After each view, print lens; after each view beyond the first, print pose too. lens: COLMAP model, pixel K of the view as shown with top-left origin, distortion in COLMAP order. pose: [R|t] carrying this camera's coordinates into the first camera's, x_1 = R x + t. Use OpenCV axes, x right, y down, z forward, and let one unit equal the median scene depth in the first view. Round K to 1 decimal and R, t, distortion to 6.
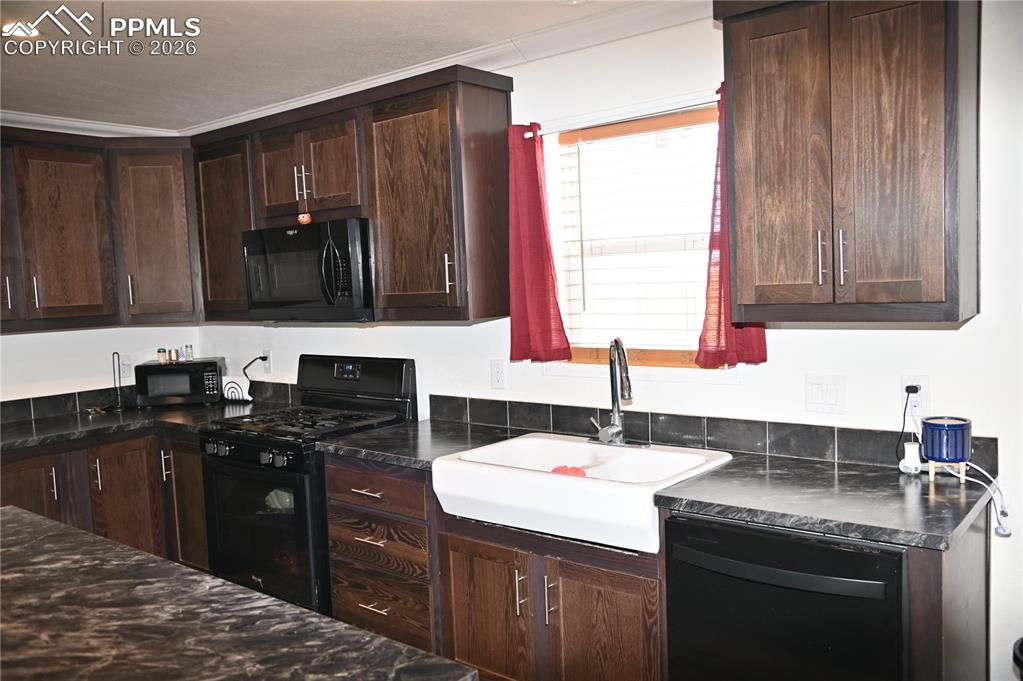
lens RADIAL K [[829.1, 0, 511.5], [0, 829.1, 340.5], [0, 0, 1]] dist [-0.046244, 0.095453]
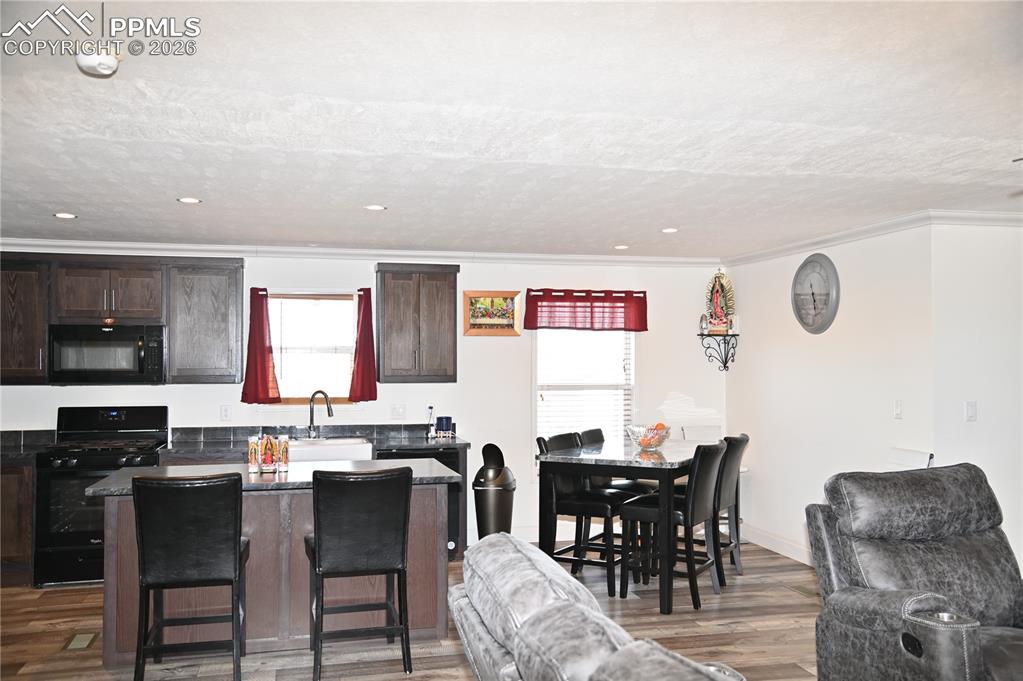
lens RADIAL K [[898.2, 0, 511.5], [0, 898.2, 340.5], [0, 0, 1]] dist [-0.023654, 0.106047]
pose [[0.601320, 0.059488, 0.796791, -1.338904], [0.034066, 0.994409, -0.099951, 0.109332], [-0.798282, 0.087246, 0.595931, -0.788748]]
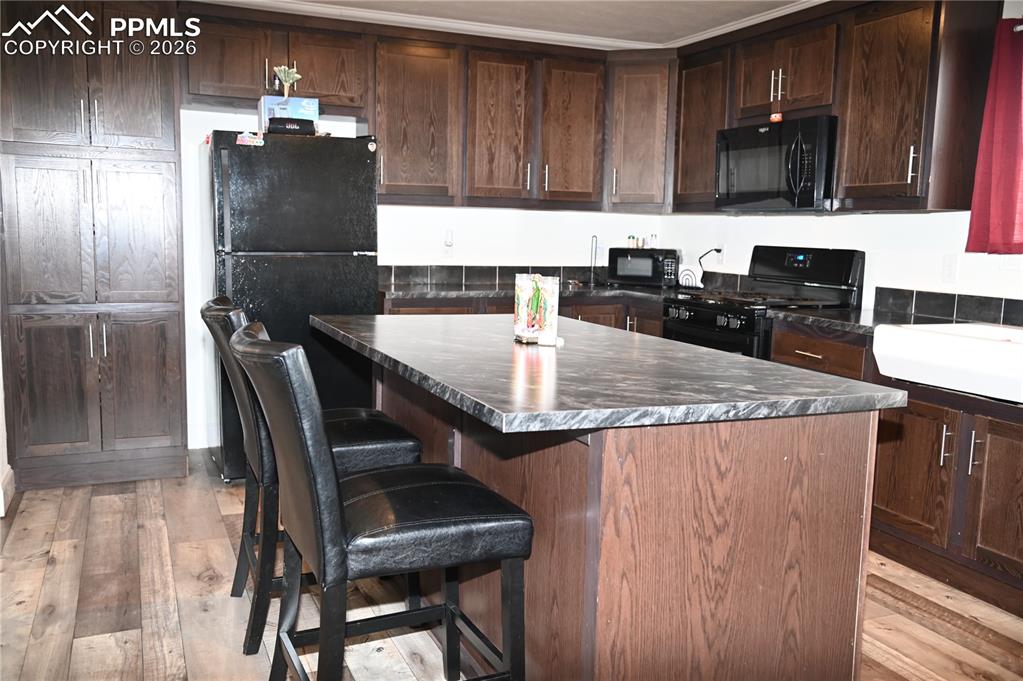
lens RADIAL K [[898.2, 0, 511.5], [0, 898.2, 340.5], [0, 0, 1]] dist [-0.023654, 0.106047]
pose [[0.884493, 0.120571, -0.450704, 0.017231], [-0.095179, 0.992346, 0.078683, 0.100256], [0.456741, -0.026697, 0.889199, -0.277669]]
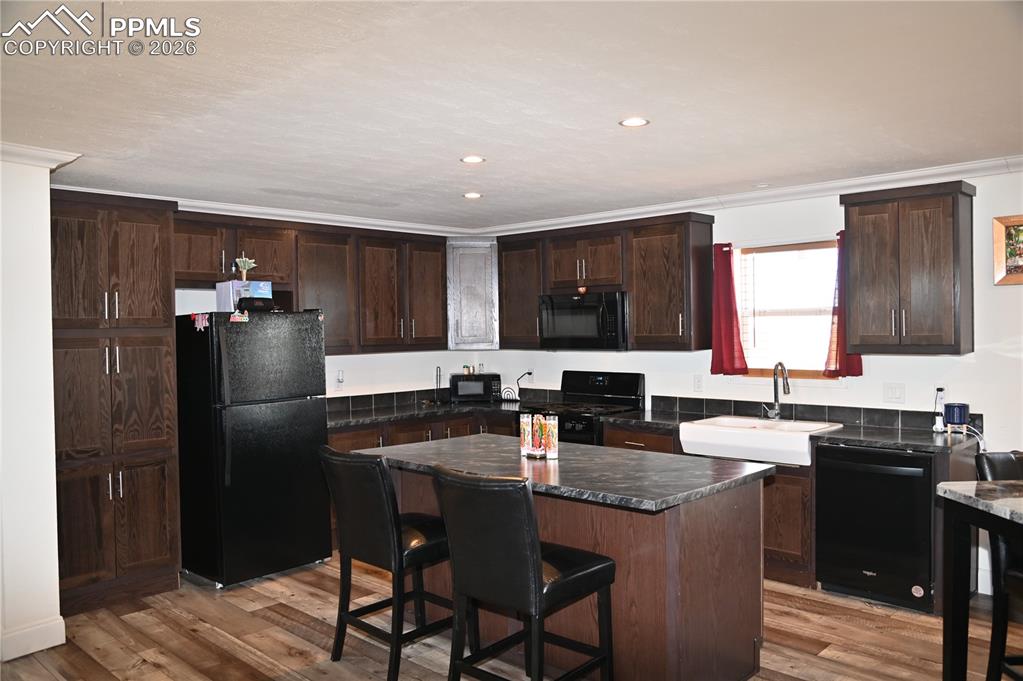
lens RADIAL K [[783.9, 0, 511.5], [0, 783.9, 340.5], [0, 0, 1]] dist [-0.078172, 0.095135]
pose [[0.996326, 0.028967, -0.080593, -0.294618], [-0.033438, 0.997943, -0.054697, 0.057587], [0.078843, 0.057191, 0.995245, -0.699500]]
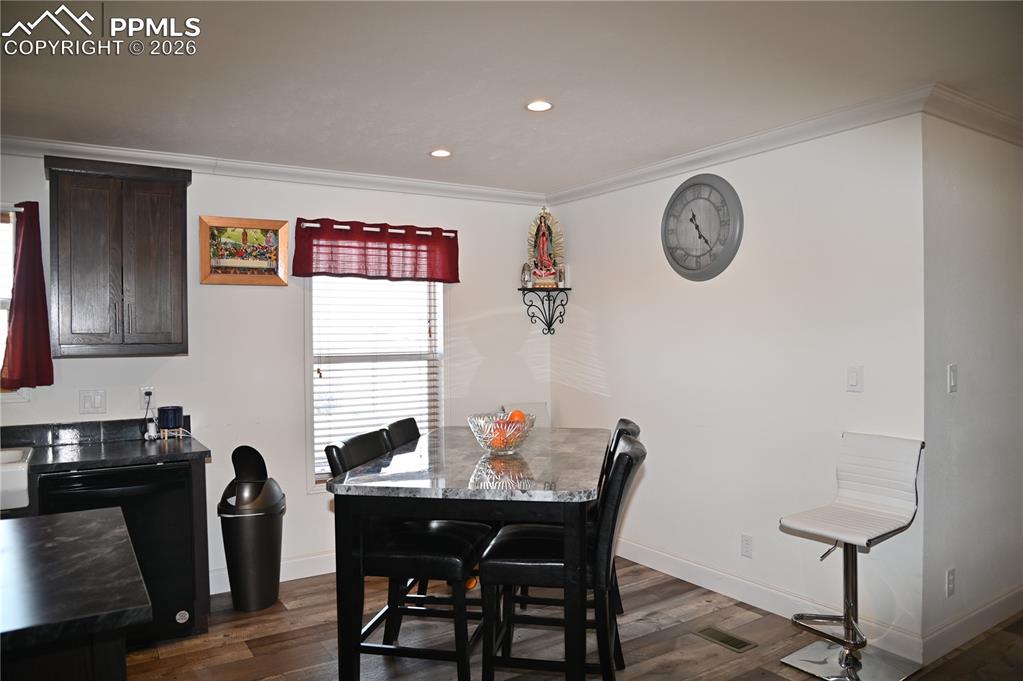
lens RADIAL K [[698.4, 0, 511.5], [0, 698.4, 340.5], [0, 0, 1]] dist [-0.120660, 0.070911]
pose [[0.304478, 0.032529, 0.951964, -0.521159], [0.069053, 0.996033, -0.056121, 0.061007], [-0.950013, 0.082823, 0.301024, -0.164864]]
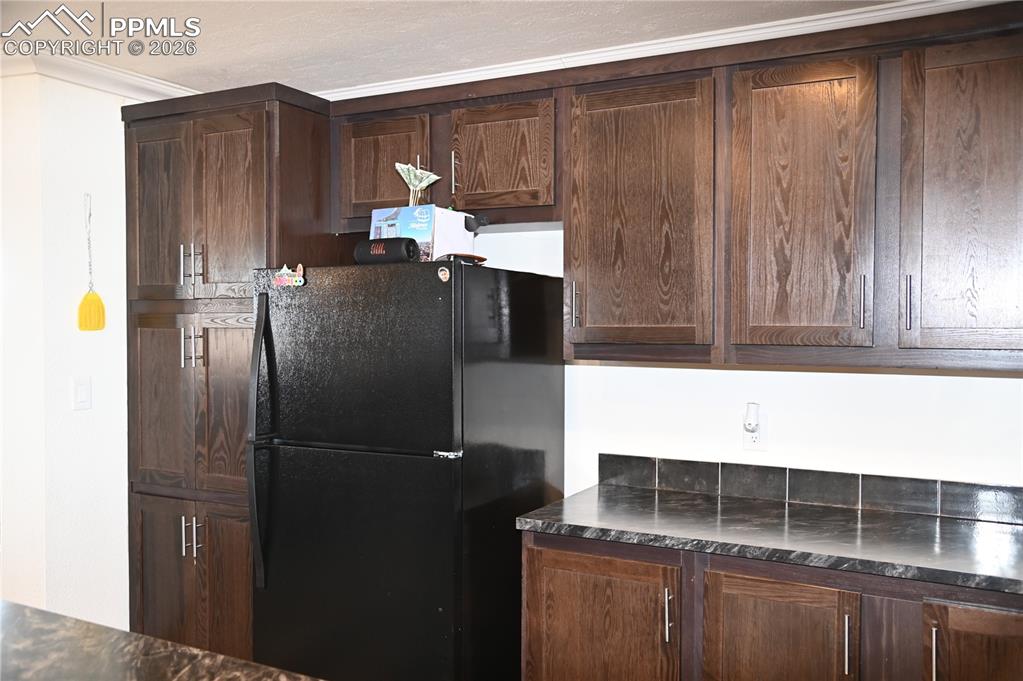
lens RADIAL K [[898.2, 0, 511.5], [0, 898.2, 340.5], [0, 0, 1]] dist [-0.023654, 0.106047]
pose [[0.185298, 0.069386, -0.980230, -0.017818], [-0.081430, 0.995158, 0.055049, -0.051955], [0.979303, 0.069619, 0.190051, 0.735097]]
